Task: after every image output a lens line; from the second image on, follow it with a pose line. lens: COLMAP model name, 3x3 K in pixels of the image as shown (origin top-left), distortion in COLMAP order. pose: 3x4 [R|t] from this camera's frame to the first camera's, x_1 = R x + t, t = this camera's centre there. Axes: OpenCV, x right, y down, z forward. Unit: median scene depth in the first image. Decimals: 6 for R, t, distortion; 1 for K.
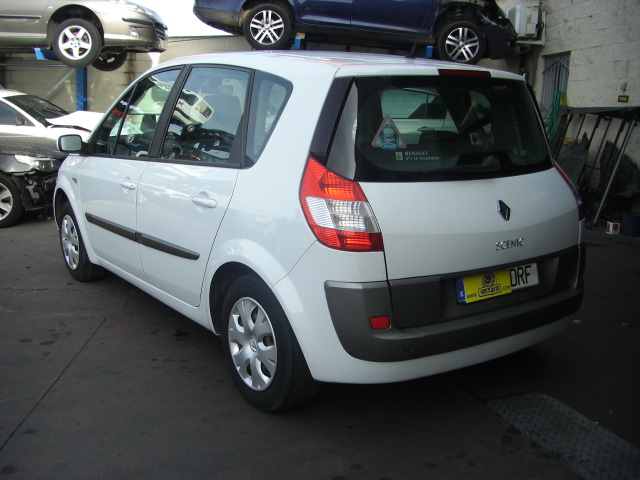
lens RADIAL K [[713.5, 0, 298.1], [0, 713.5, 288.4], [0, 0, 1]] dist [-0.157584, 0.061836]
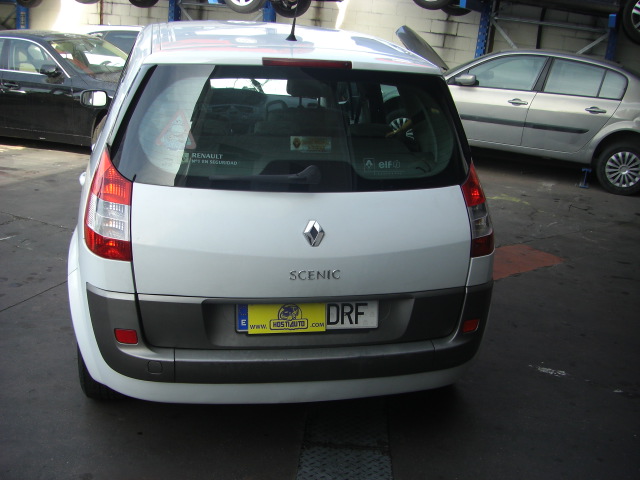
lens RADIAL K [[713.5, 0, 298.1], [0, 713.5, 288.4], [0, 0, 1]] dist [-0.157584, 0.061836]
pose [[0.917752, 0.180774, -0.353626, 0.577131], [-0.153552, 0.982670, 0.103833, -0.130413], [0.366268, -0.040993, 0.929606, 0.207227]]
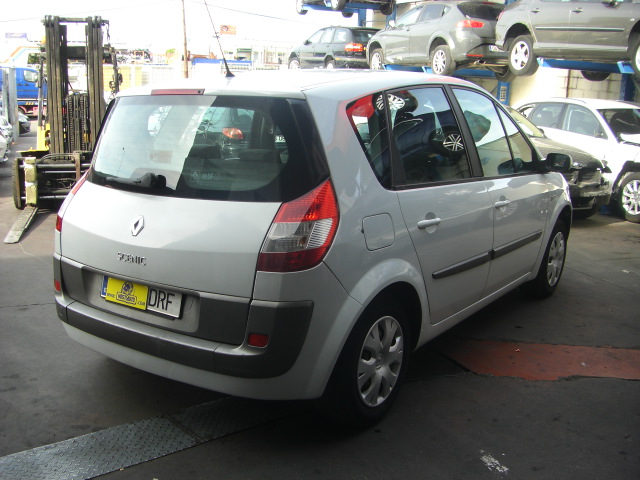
lens RADIAL K [[713.5, 0, 298.1], [0, 713.5, 288.4], [0, 0, 1]] dist [-0.157584, 0.061836]
pose [[0.327446, 0.253276, -0.910291, 1.311539], [-0.264108, 0.949537, 0.169192, -0.257226], [0.907208, 0.185014, 0.377815, 0.829908]]
